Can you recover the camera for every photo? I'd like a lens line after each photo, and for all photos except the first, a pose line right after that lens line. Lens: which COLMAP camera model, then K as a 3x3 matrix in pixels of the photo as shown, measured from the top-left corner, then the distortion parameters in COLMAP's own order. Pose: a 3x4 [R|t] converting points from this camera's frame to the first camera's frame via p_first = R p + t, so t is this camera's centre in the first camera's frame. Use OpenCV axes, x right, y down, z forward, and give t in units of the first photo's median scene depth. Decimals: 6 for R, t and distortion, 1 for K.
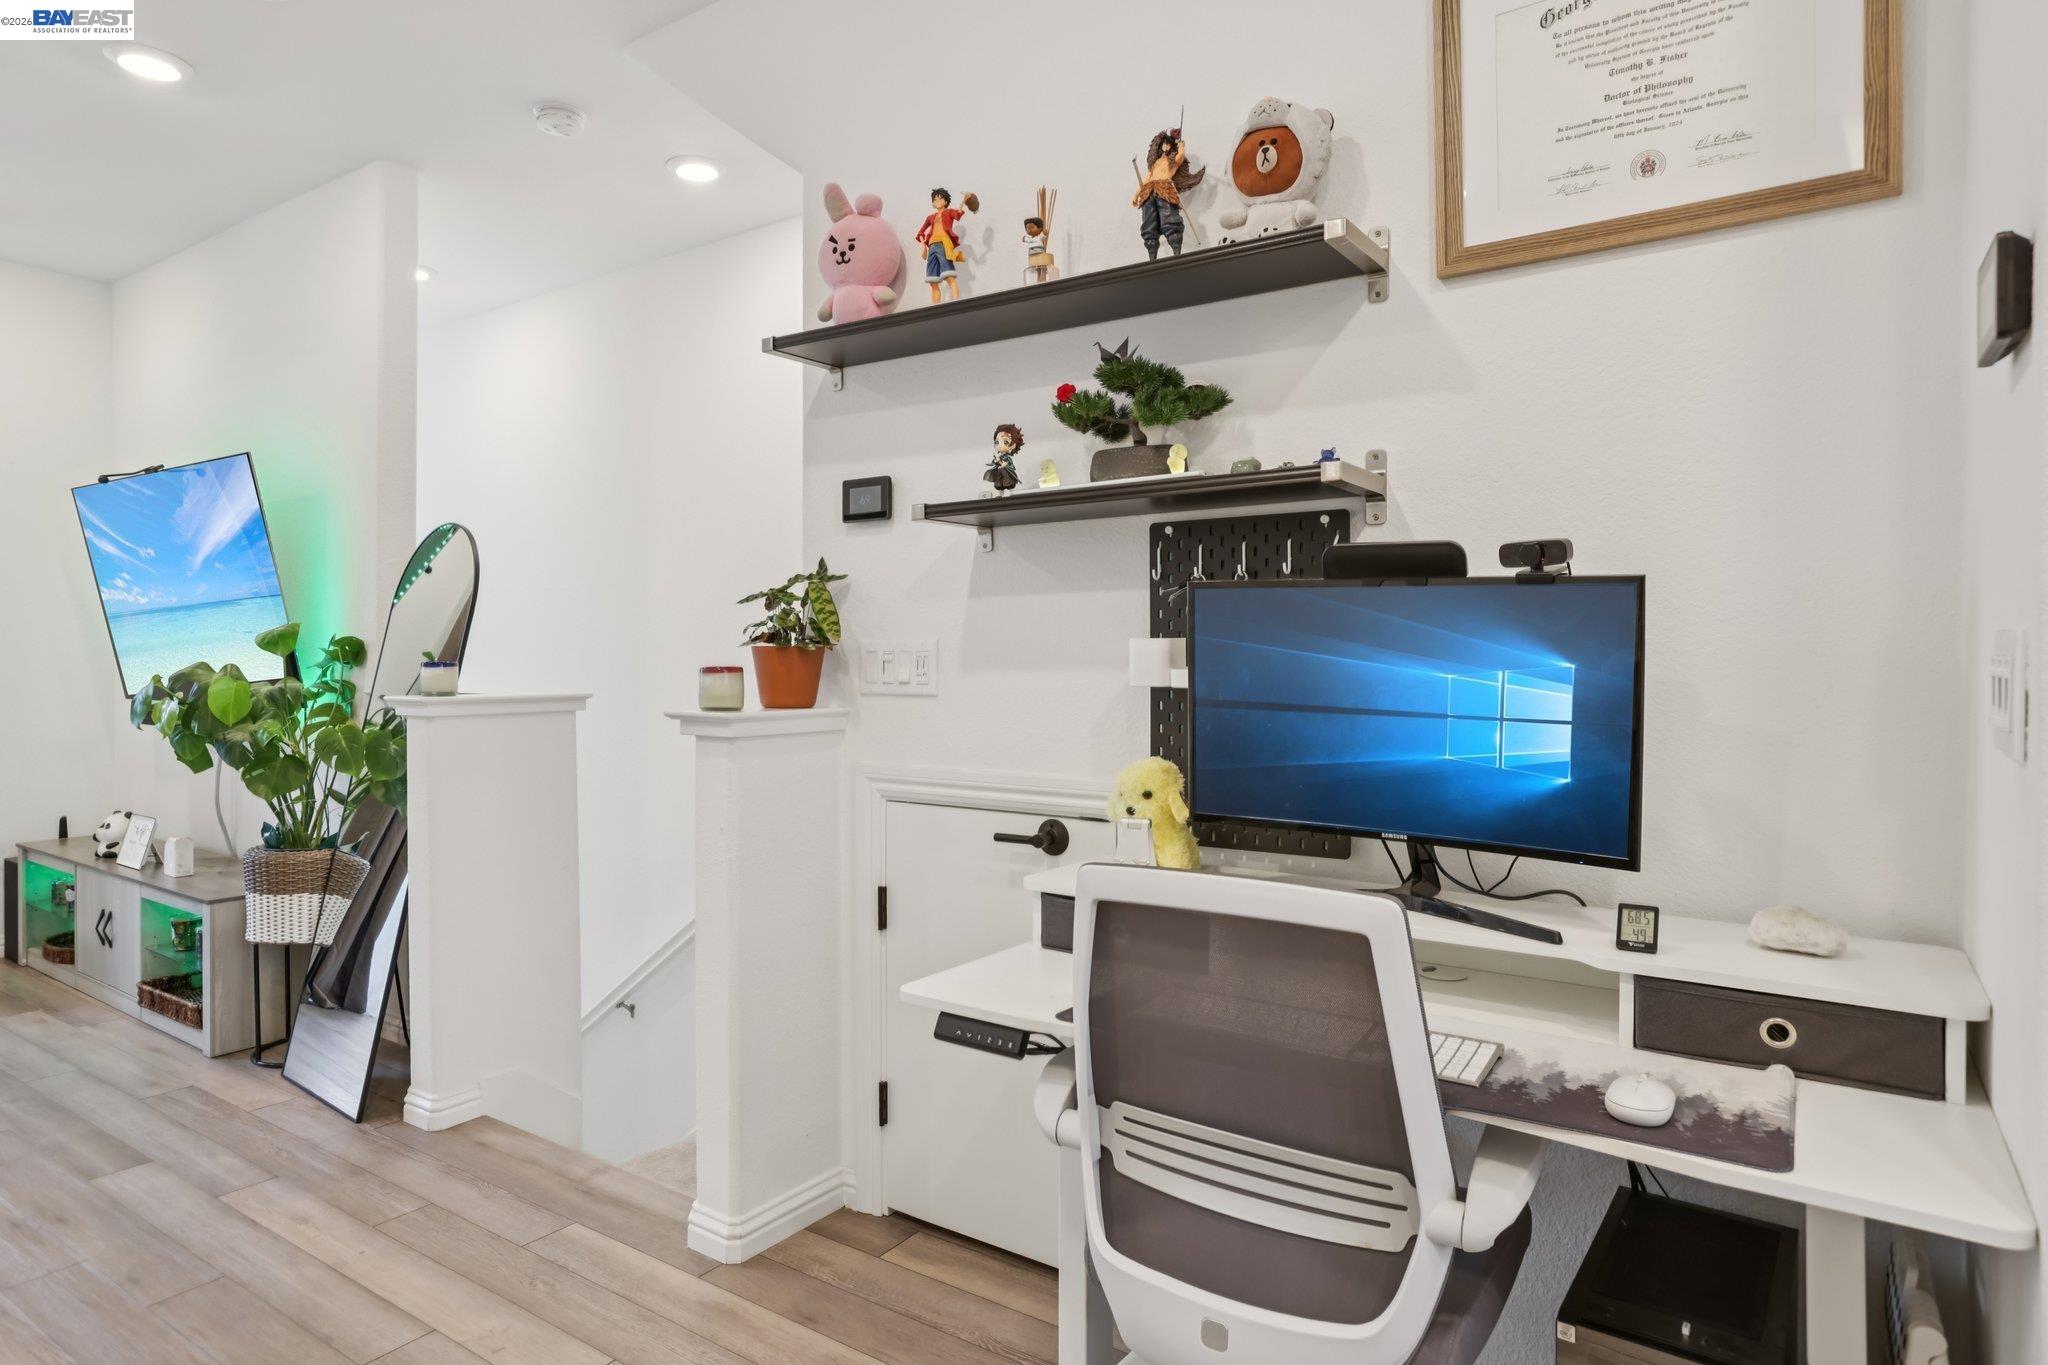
lens RADIAL K [[1169.7, 0, 1027.1], [0, 1169.7, 678.5], [0, 0, 1]] dist [0.002574, 0.009855]
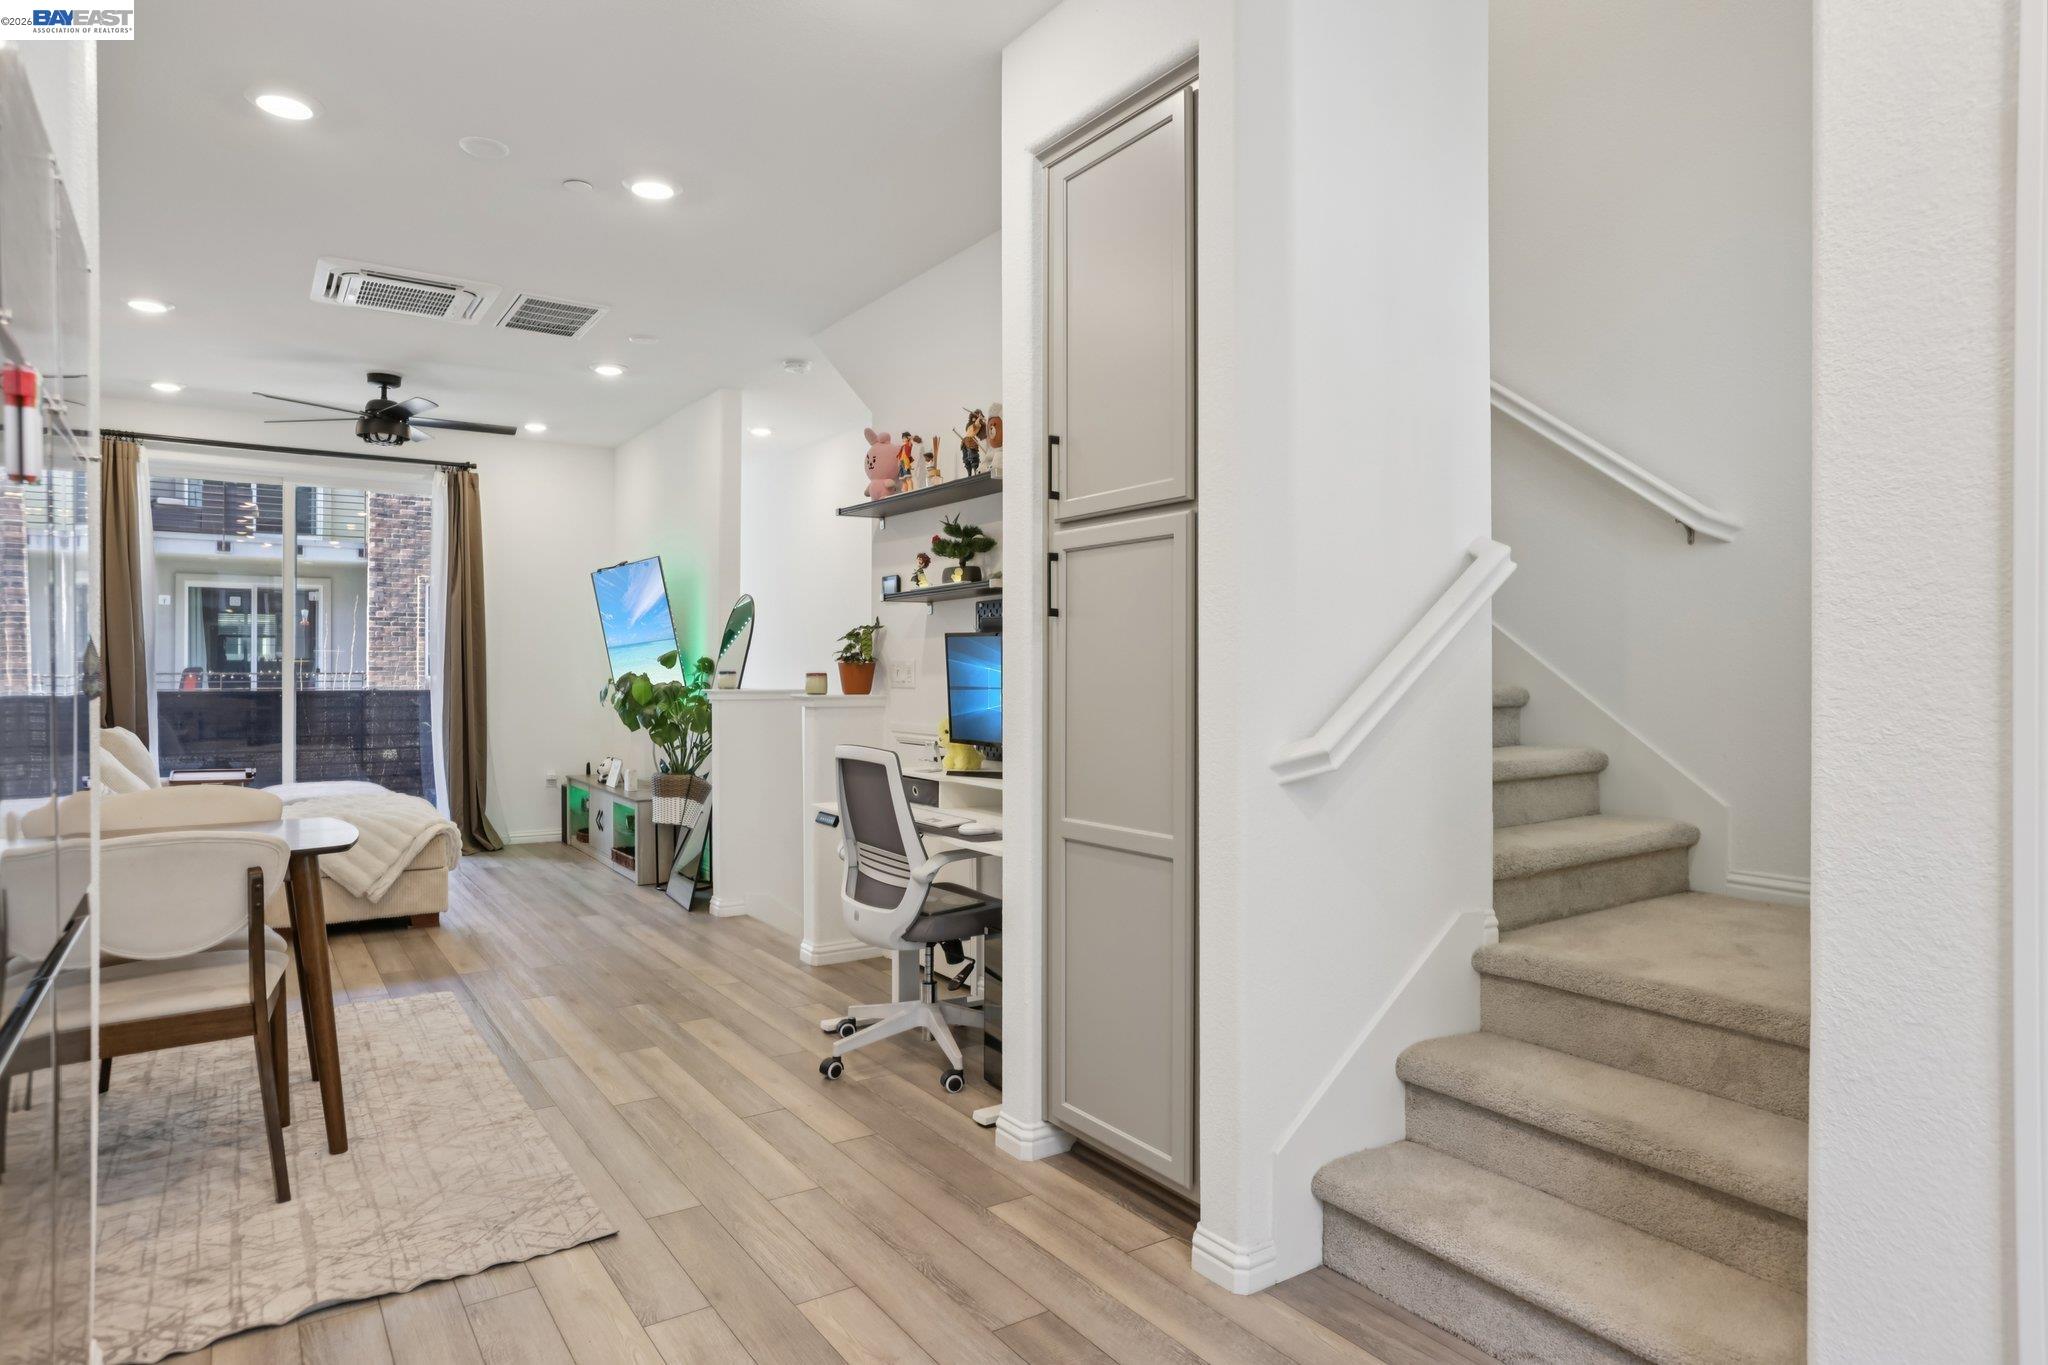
lens RADIAL K [[1169.7, 0, 1022.4], [0, 1169.7, 678.6], [0, 0, 1]] dist [0.002574, 0.009855]
pose [[0.933007, -0.000481, -0.359859, 0.644772], [-0.002610, 0.999964, -0.008103, 0.012013], [0.359849, 0.008499, 0.932972, -0.610726]]
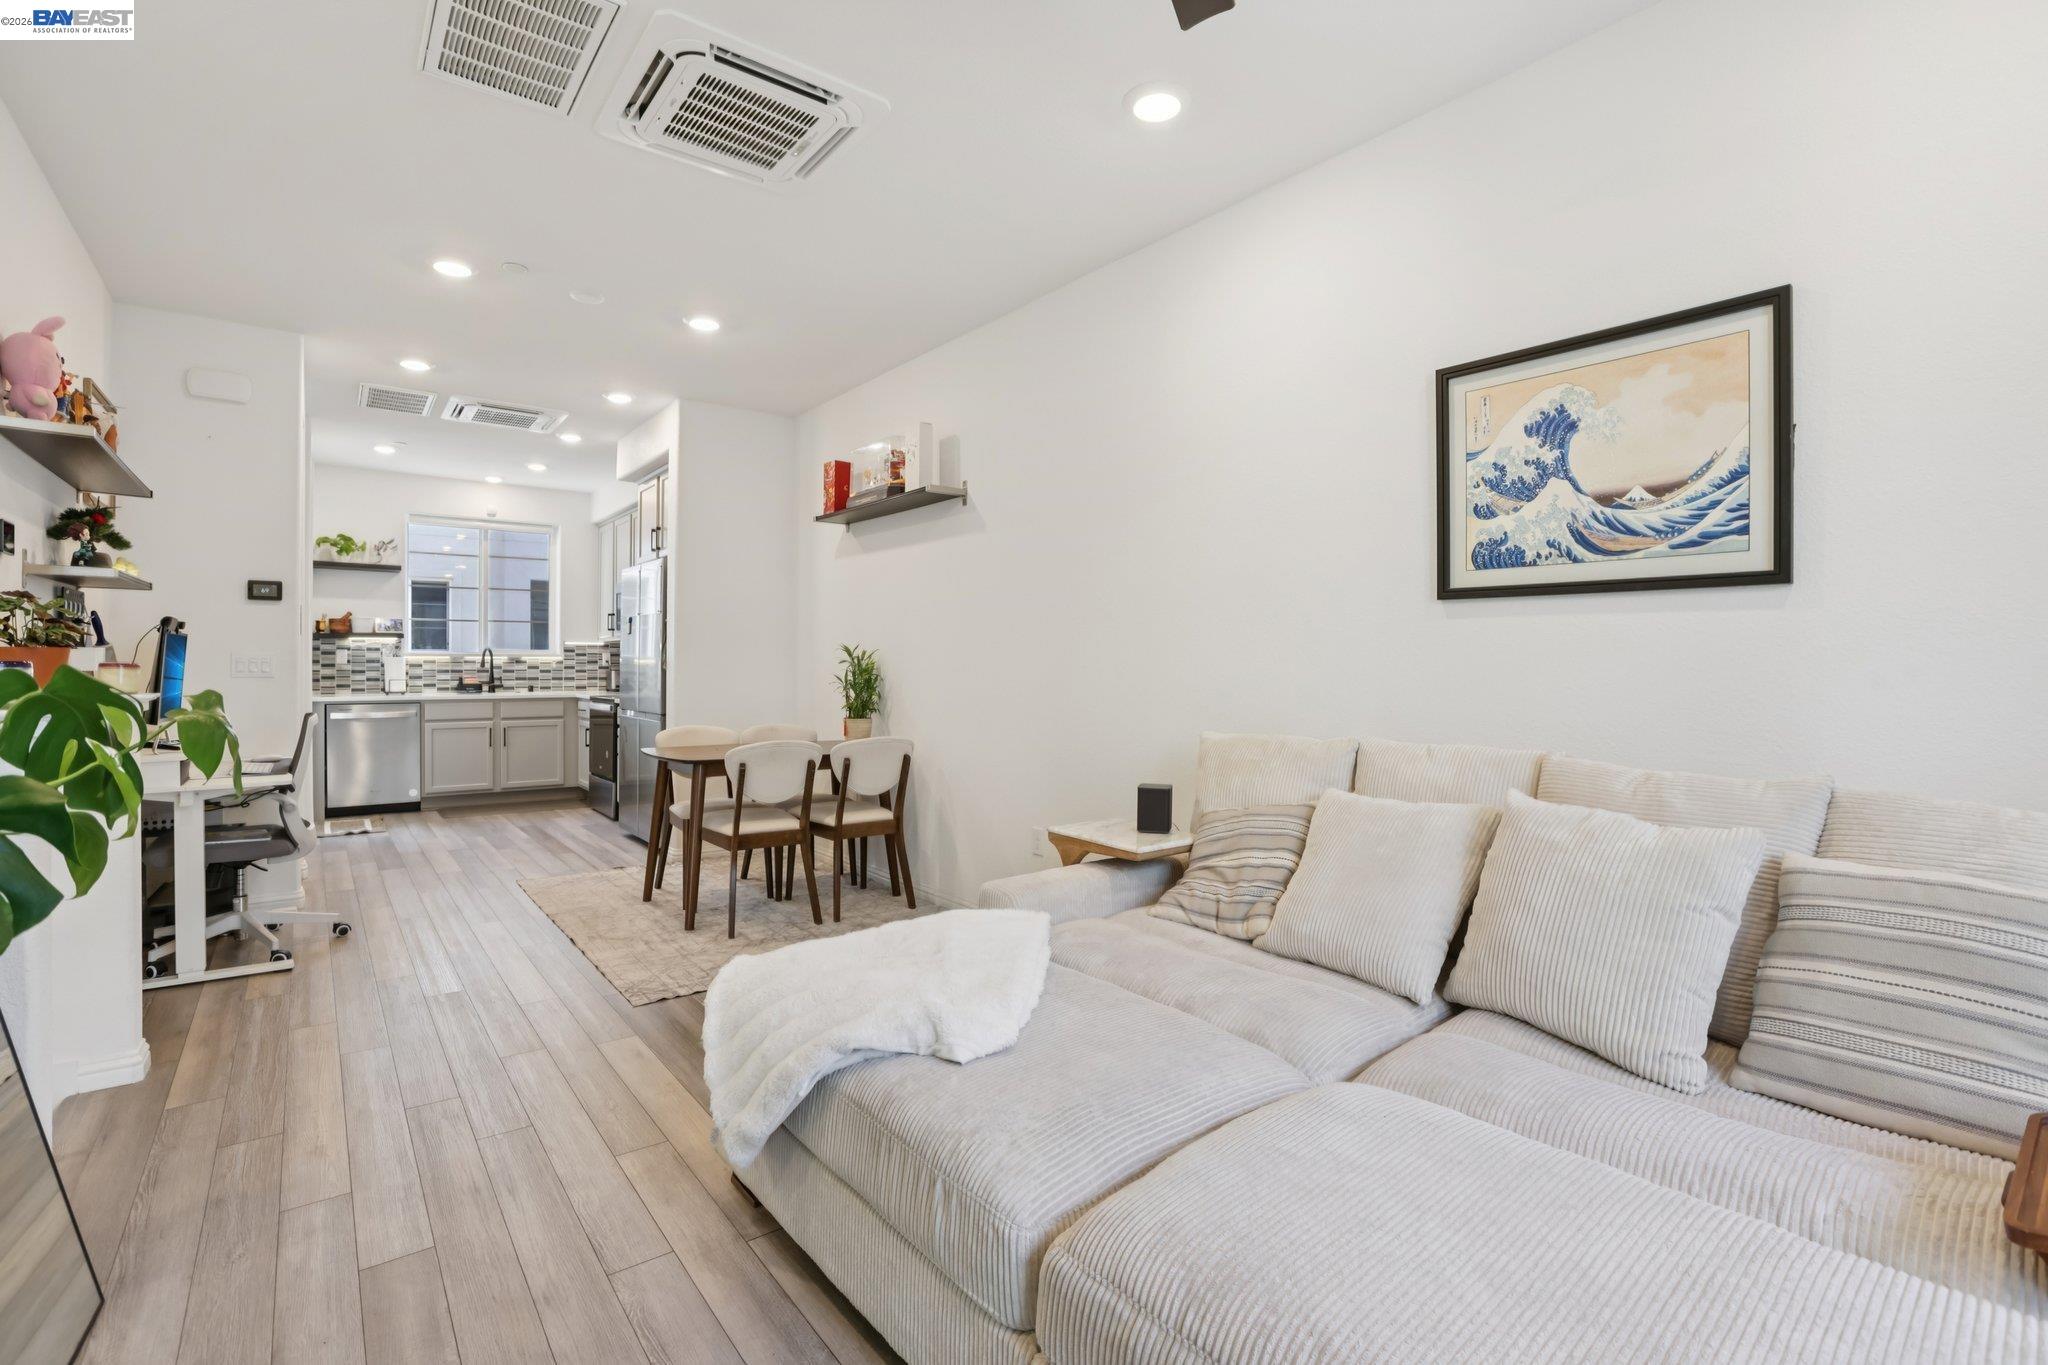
lens RADIAL K [[880.7, 0, 1026.1], [0, 880.7, 671.4], [0, 0, 1]] dist [0.000357, 0.000052]
pose [[-0.960142, -0.002588, 0.279500, -1.289425], [0.003545, 0.999764, 0.021434, -0.013624], [-0.279489, 0.021570, -0.959906, 1.381057]]
